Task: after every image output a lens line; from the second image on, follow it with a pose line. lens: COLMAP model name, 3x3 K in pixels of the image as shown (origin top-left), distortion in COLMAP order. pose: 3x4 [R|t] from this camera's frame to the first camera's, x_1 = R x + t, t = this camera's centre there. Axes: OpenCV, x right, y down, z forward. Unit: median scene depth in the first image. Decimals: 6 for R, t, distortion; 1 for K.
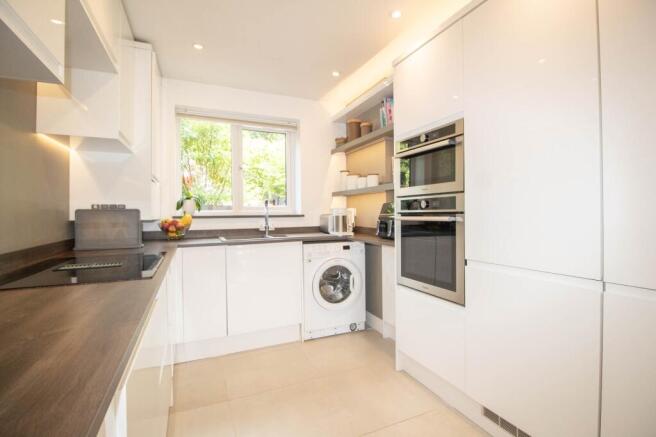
lens RADIAL K [[304.3, 0, 329.7], [0, 304.3, 216.6], [0, 0, 1]] dist [-0.010848, -0.001010]
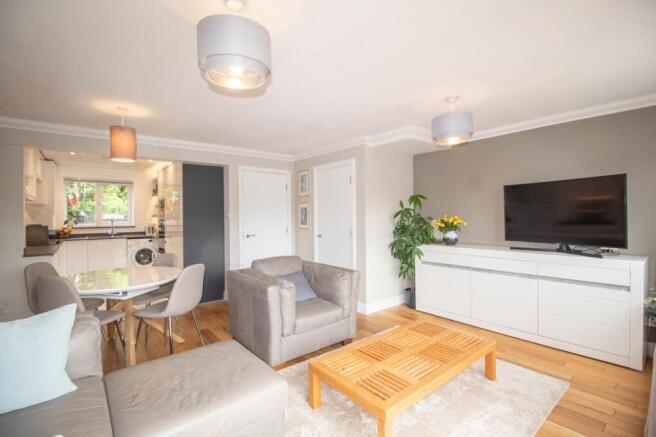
lens RADIAL K [[304.3, 0, 325.9], [0, 304.3, 217.7], [0, 0, 1]] dist [-0.010848, -0.001010]
pose [[0.966982, 0.000382, 0.254846, 0.773651], [0.001388, 0.999976, -0.006765, -0.056874], [-0.254842, 0.006896, 0.966958, -1.600577]]
